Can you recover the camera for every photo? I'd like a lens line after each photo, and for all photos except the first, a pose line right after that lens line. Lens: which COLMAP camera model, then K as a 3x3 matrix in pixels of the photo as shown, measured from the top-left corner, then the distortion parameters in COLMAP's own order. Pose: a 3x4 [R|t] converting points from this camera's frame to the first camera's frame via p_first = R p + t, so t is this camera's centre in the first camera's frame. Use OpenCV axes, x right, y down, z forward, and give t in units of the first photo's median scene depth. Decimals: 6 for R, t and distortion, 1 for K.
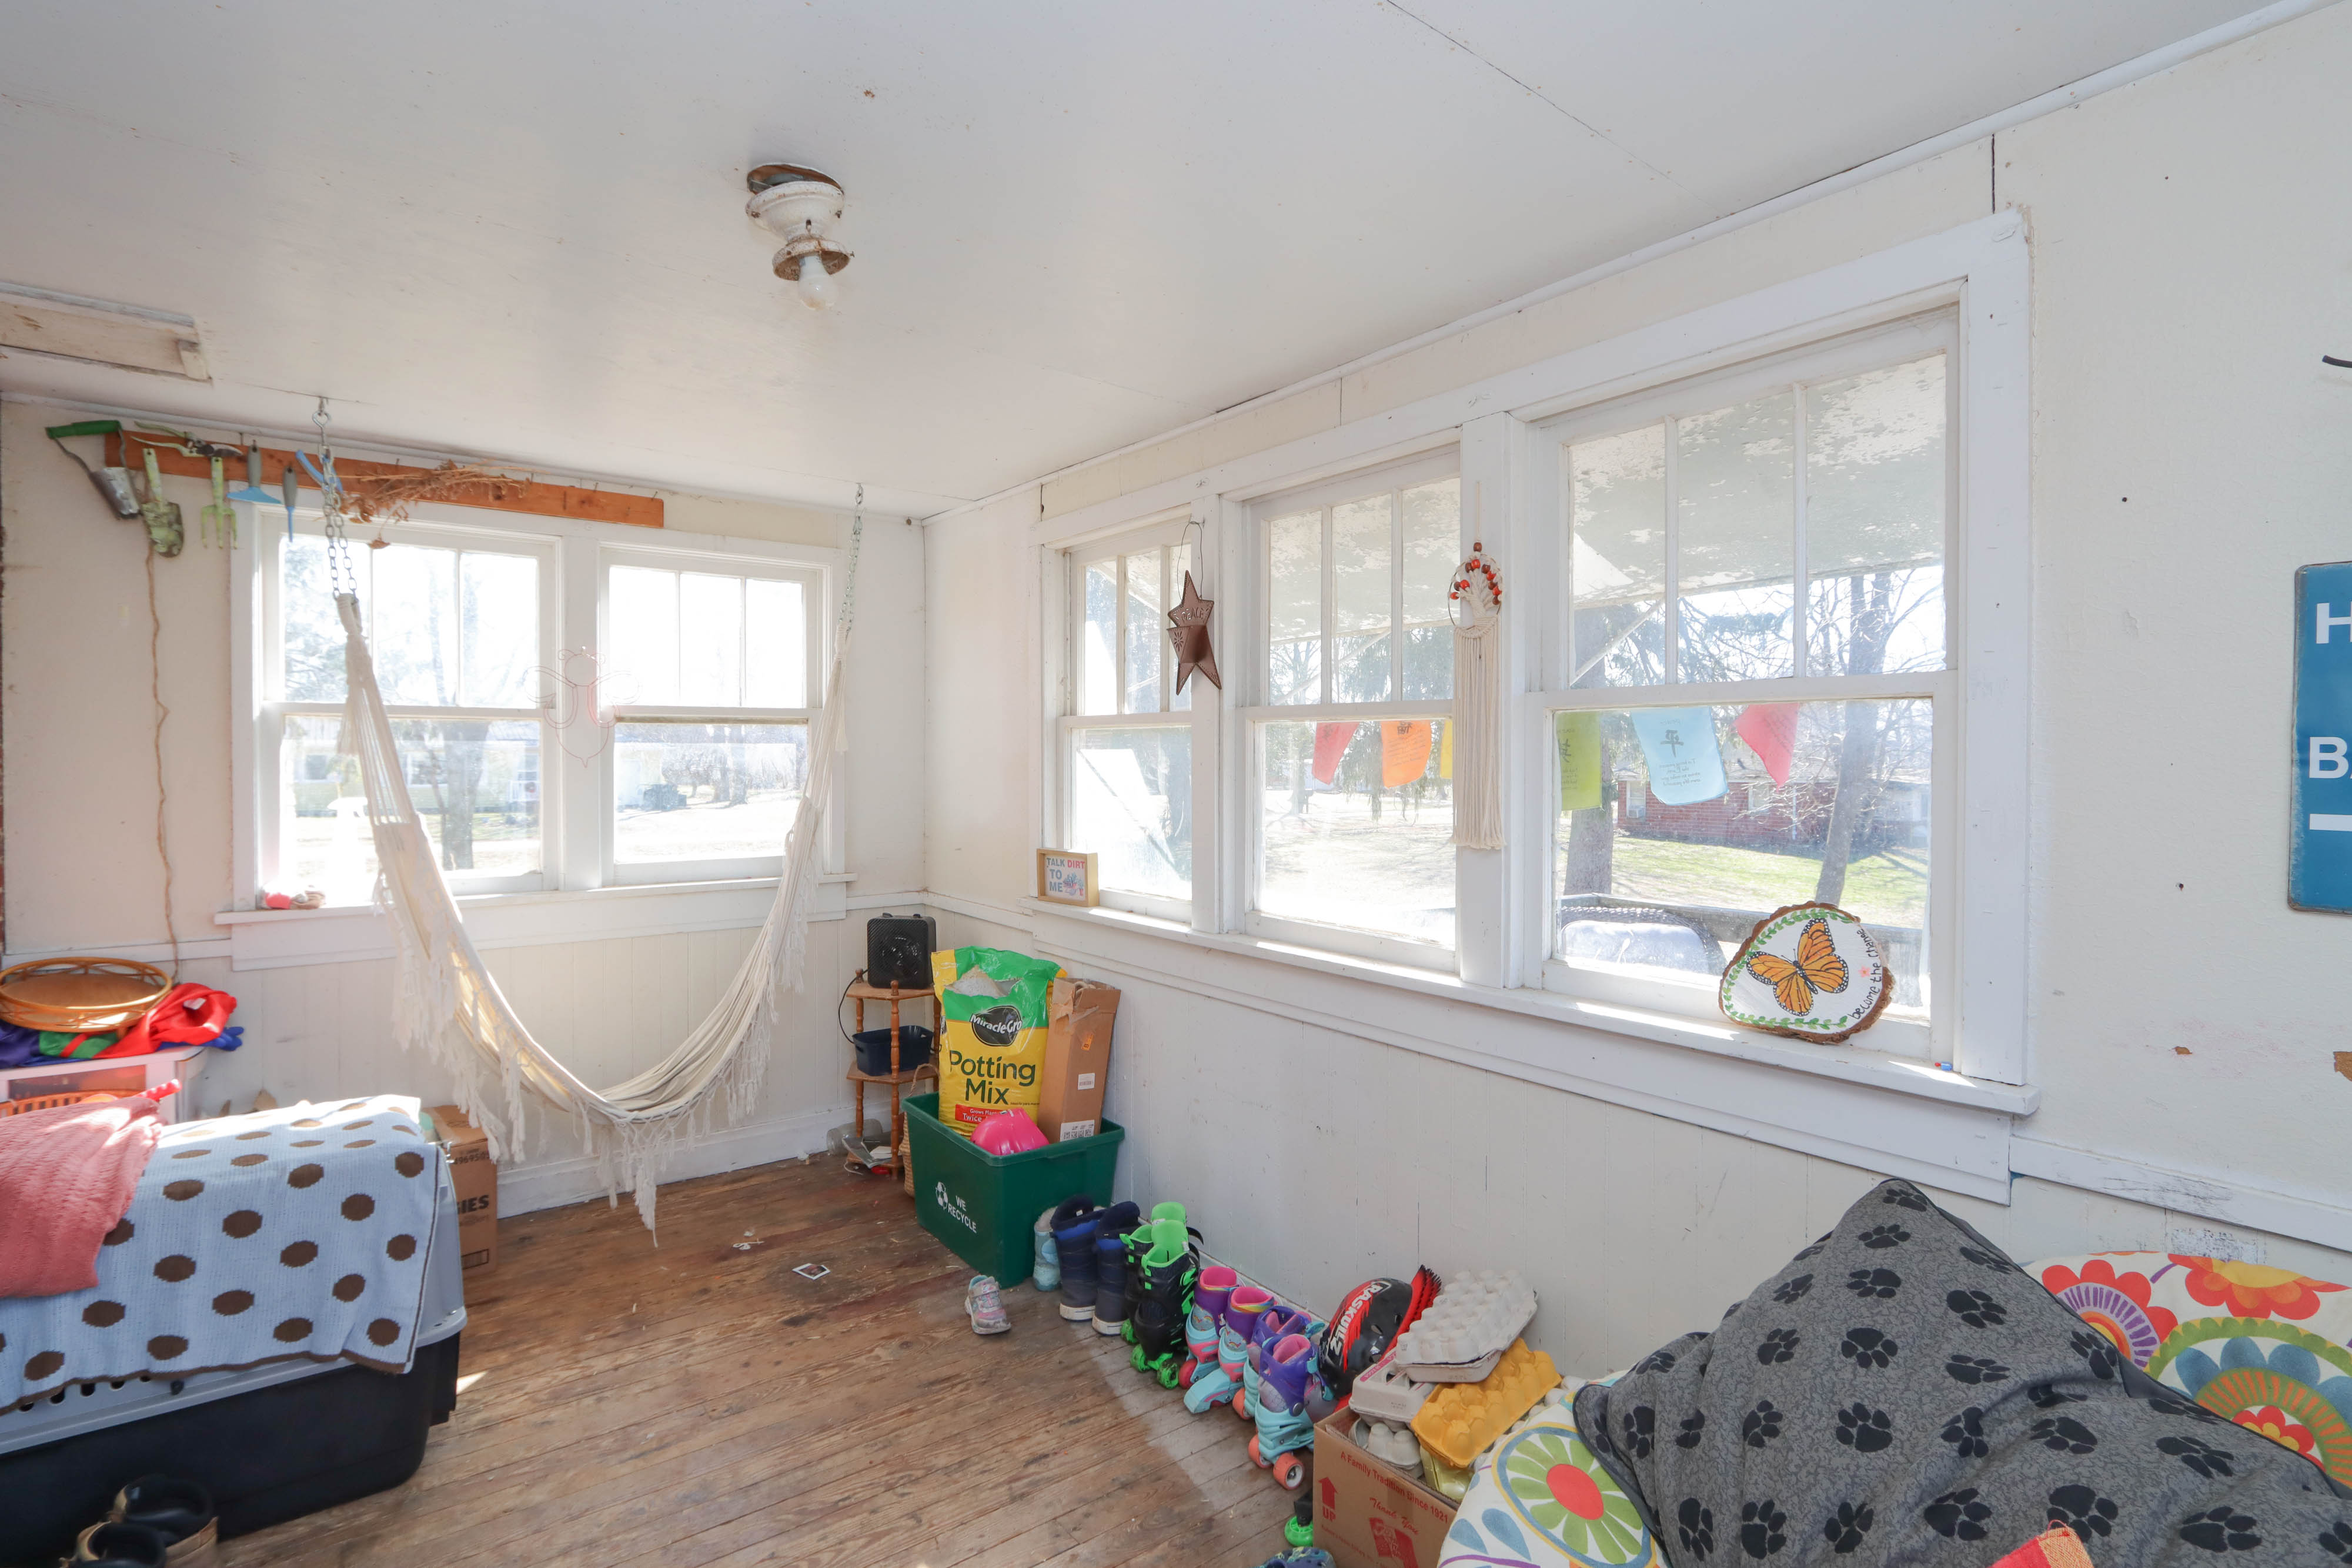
lens RADIAL K [[1102.8, 0, 1174.3], [0, 1102.8, 771.4], [0, 0, 1]] dist [-0.014557, 0.000546]
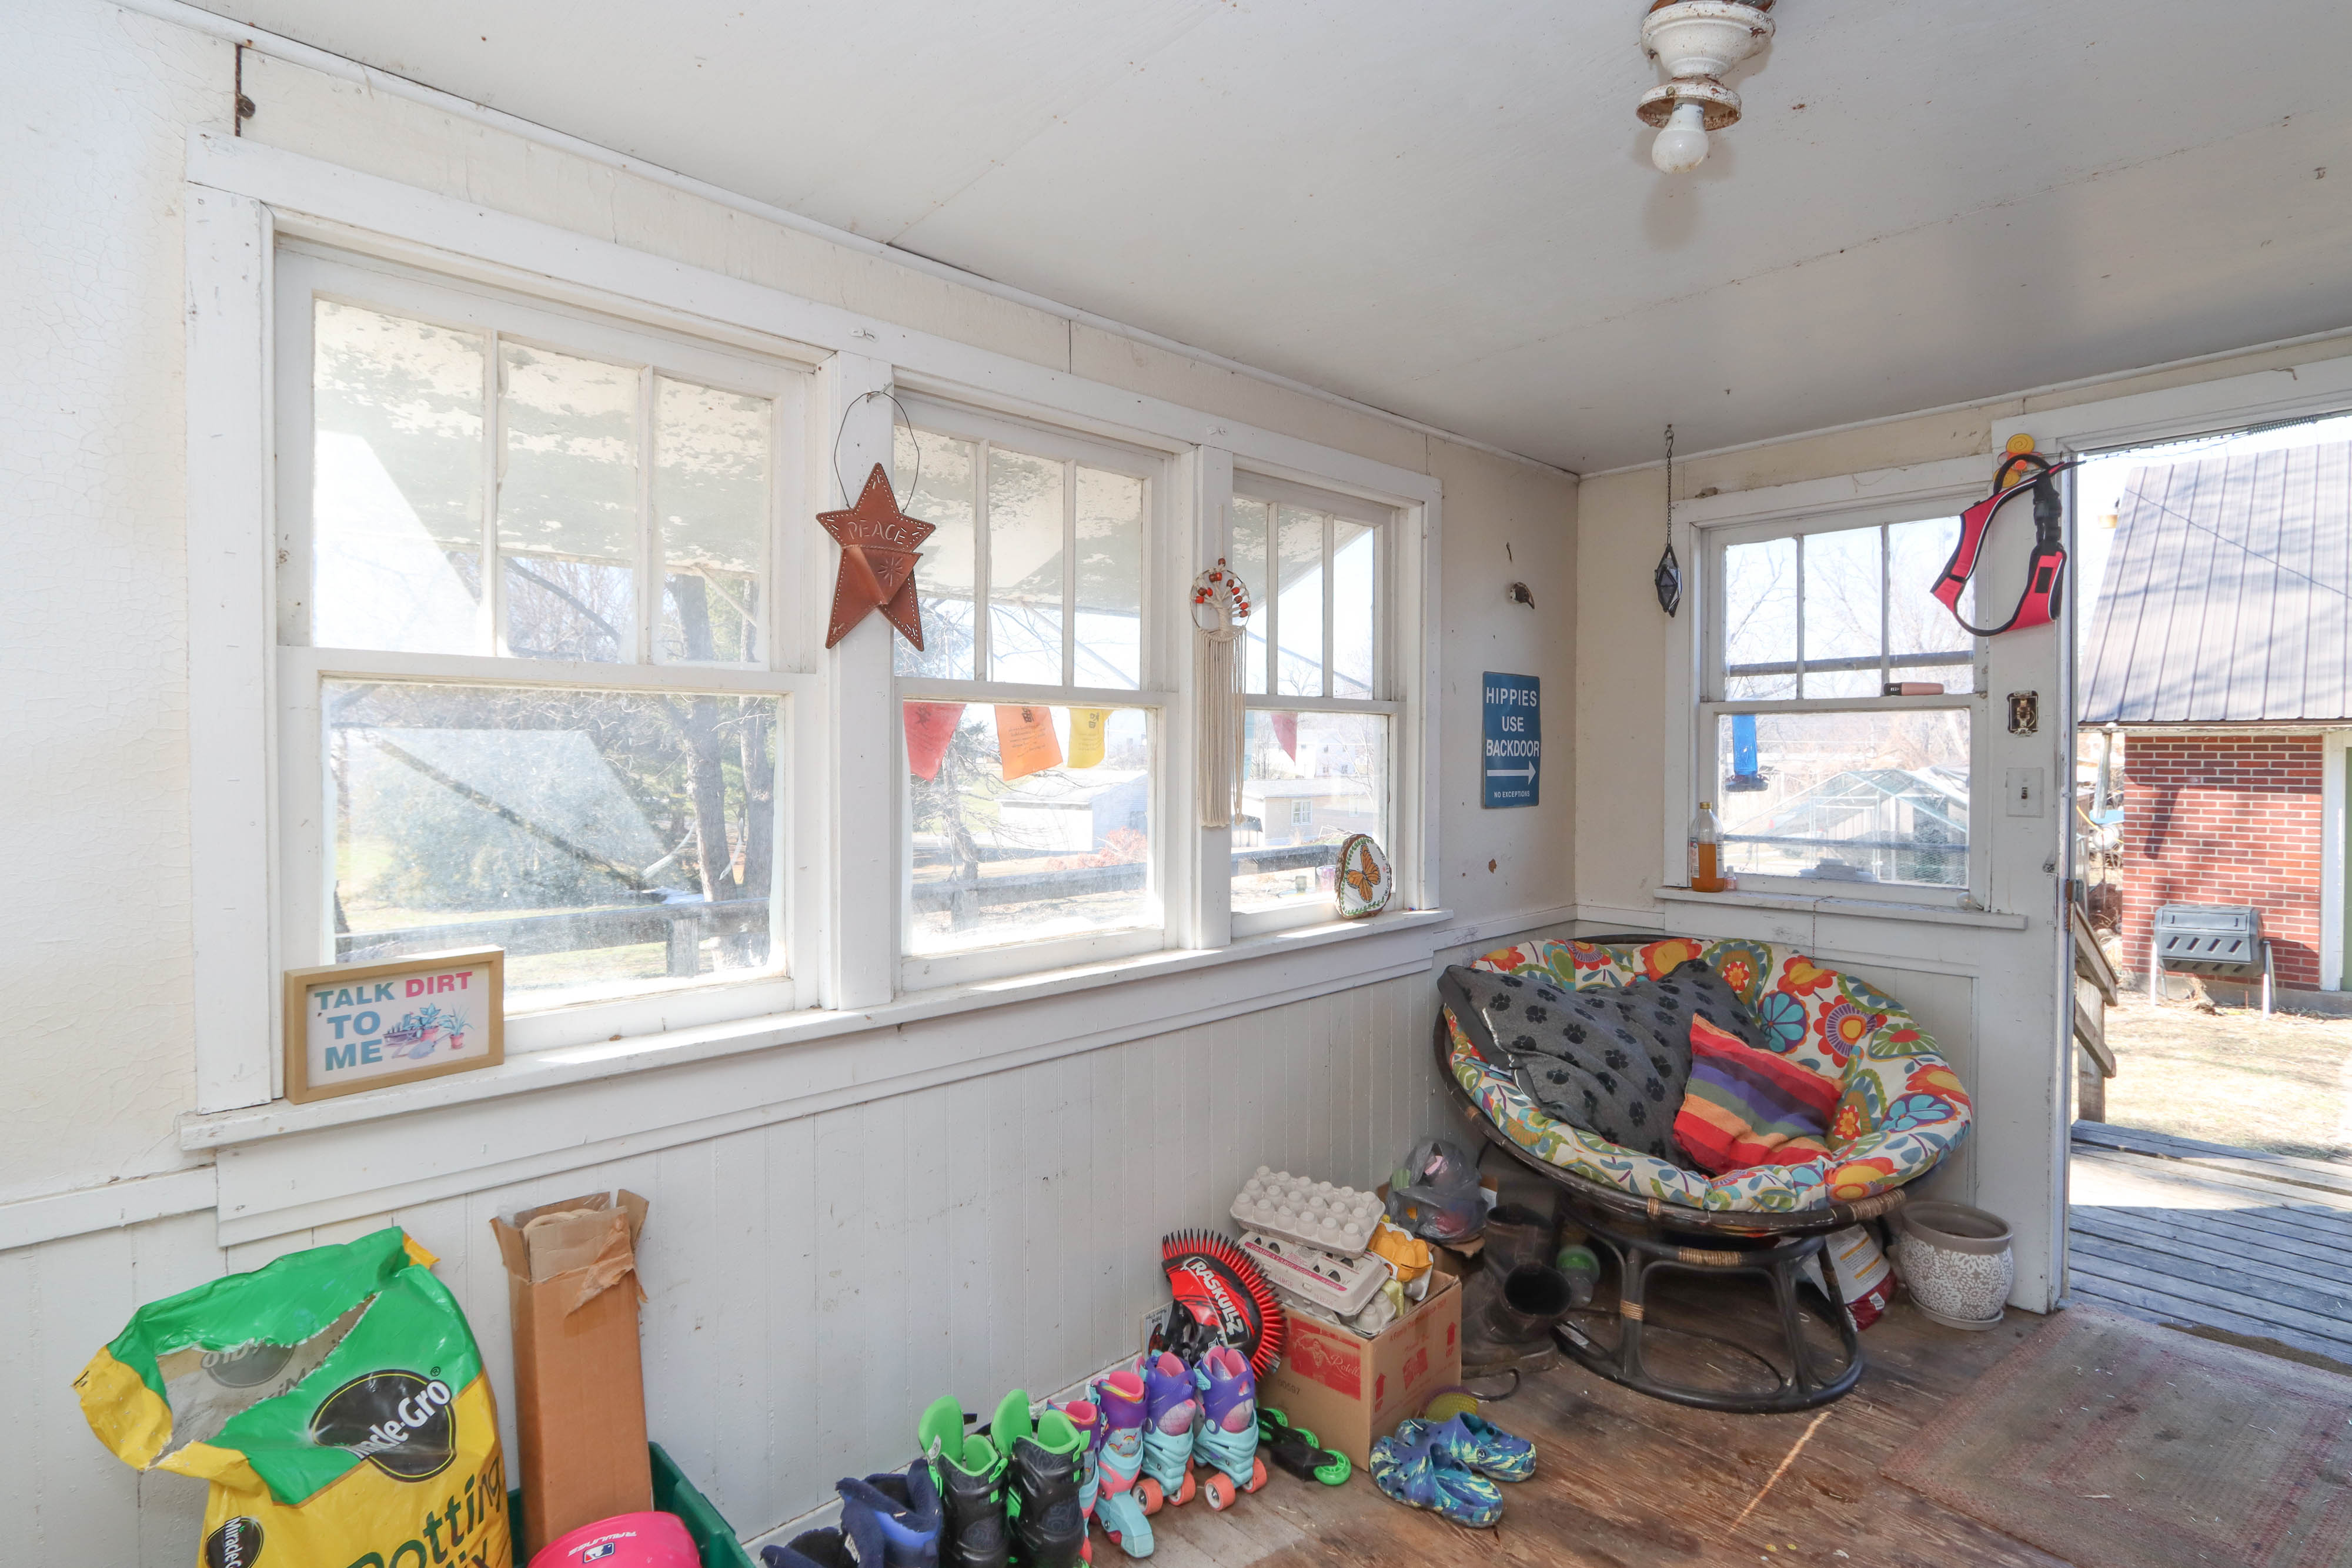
lens RADIAL K [[1102.8, 0, 1173.9], [0, 1102.8, 771.7], [0, 0, 1]] dist [-0.014557, 0.000546]
pose [[-0.078207, -0.016317, 0.996804, -0.755938], [0.016654, 0.999705, 0.017671, -0.007047], [-0.996798, 0.017982, -0.077912, 1.003831]]
